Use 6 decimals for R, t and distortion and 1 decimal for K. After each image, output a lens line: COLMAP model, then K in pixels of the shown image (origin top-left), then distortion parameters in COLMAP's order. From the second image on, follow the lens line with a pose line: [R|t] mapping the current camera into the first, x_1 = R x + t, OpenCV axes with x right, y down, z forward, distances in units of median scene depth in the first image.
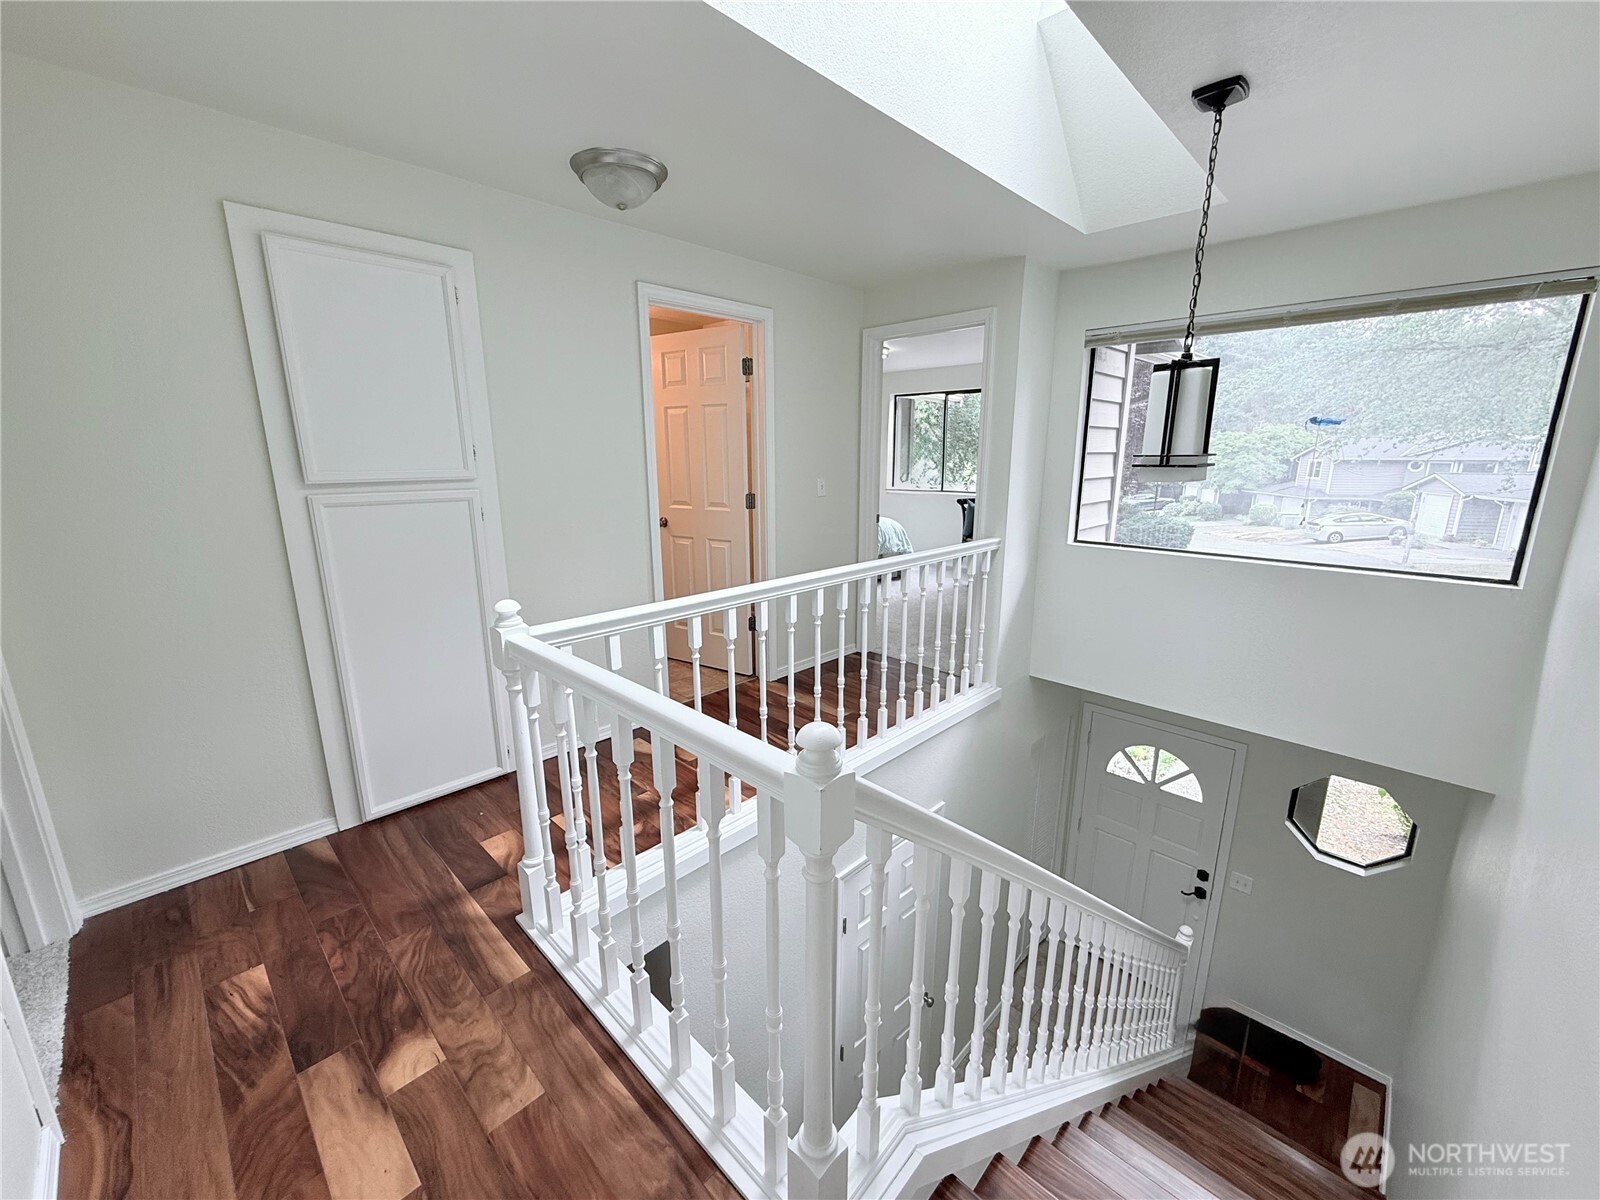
lens RADIAL K [[634.0, 0, 794.7], [0, 634.0, 598.0], [0, 0, 1]] dist [0.000147, 0.000114]
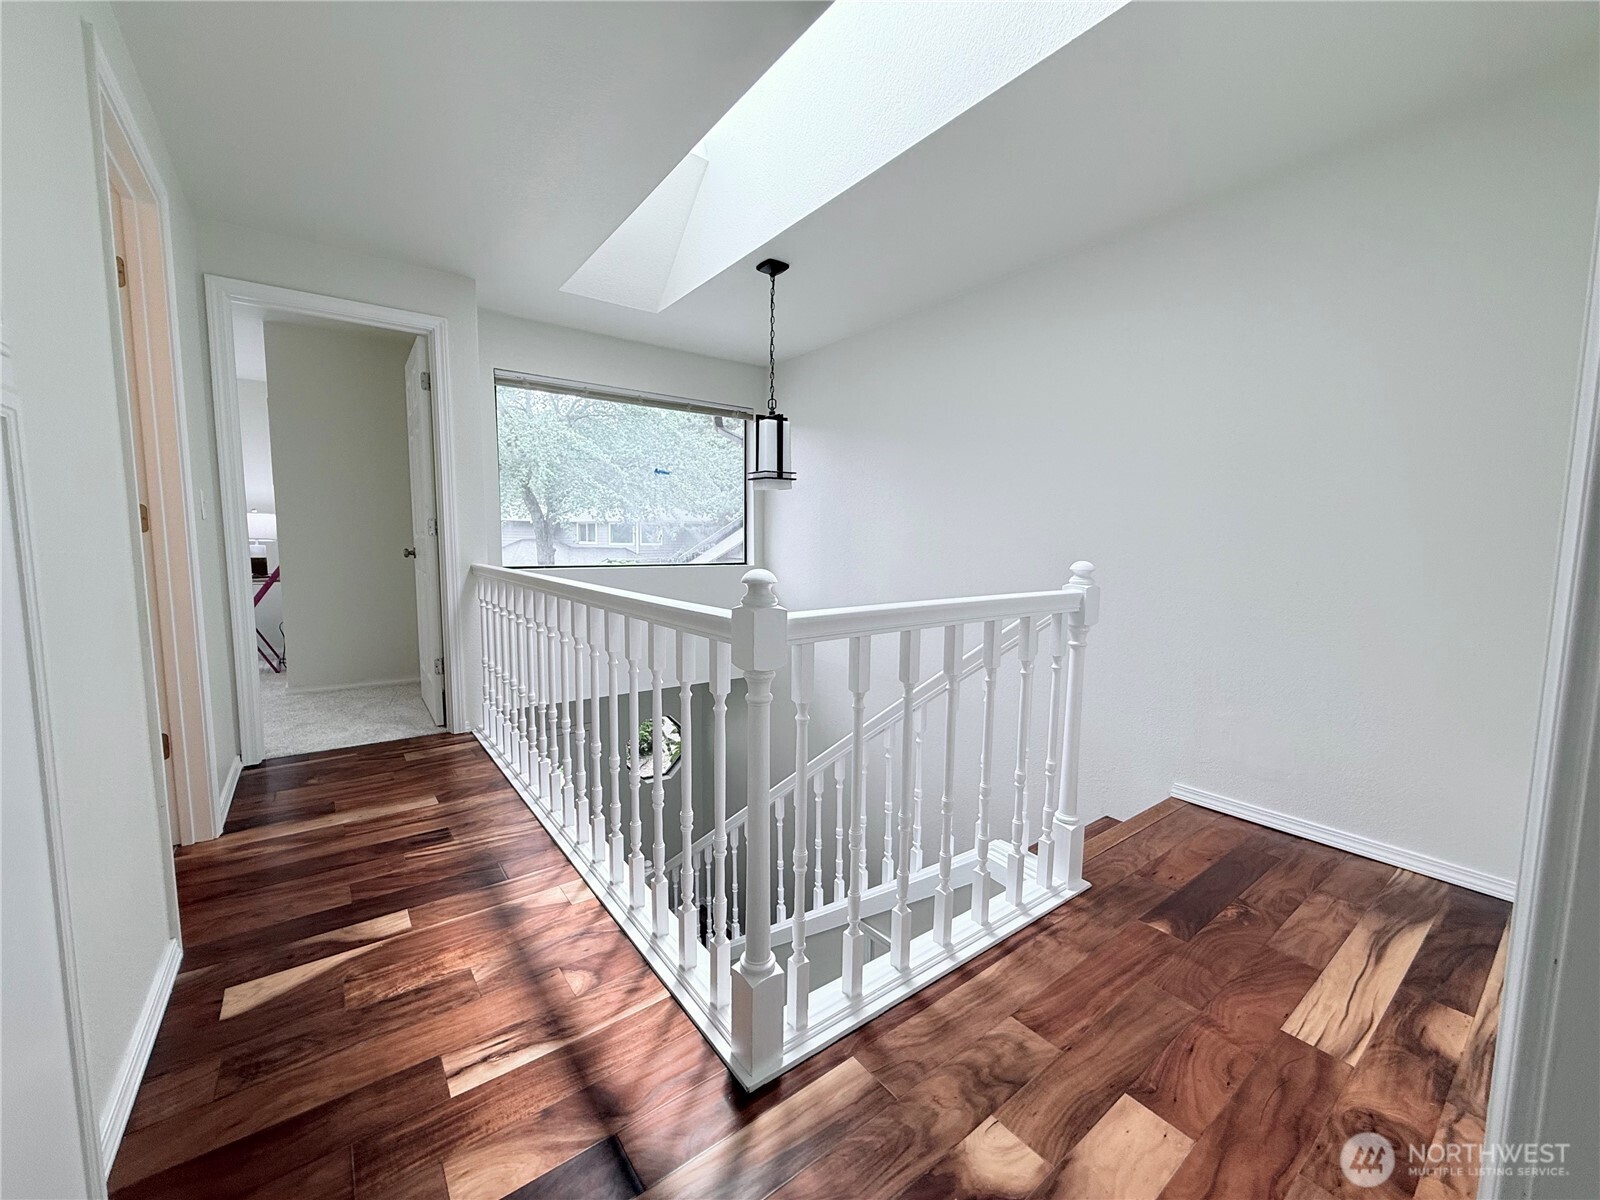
lens RADIAL K [[634.0, 0, 794.7], [0, 634.0, 598.0], [0, 0, 1]] dist [0.000147, 0.000114]
pose [[0.161020, -0.094293, 0.982436, -1.232563], [0.219600, 0.973895, 0.057481, 0.001638], [-0.962210, 0.206488, 0.177524, 0.910918]]
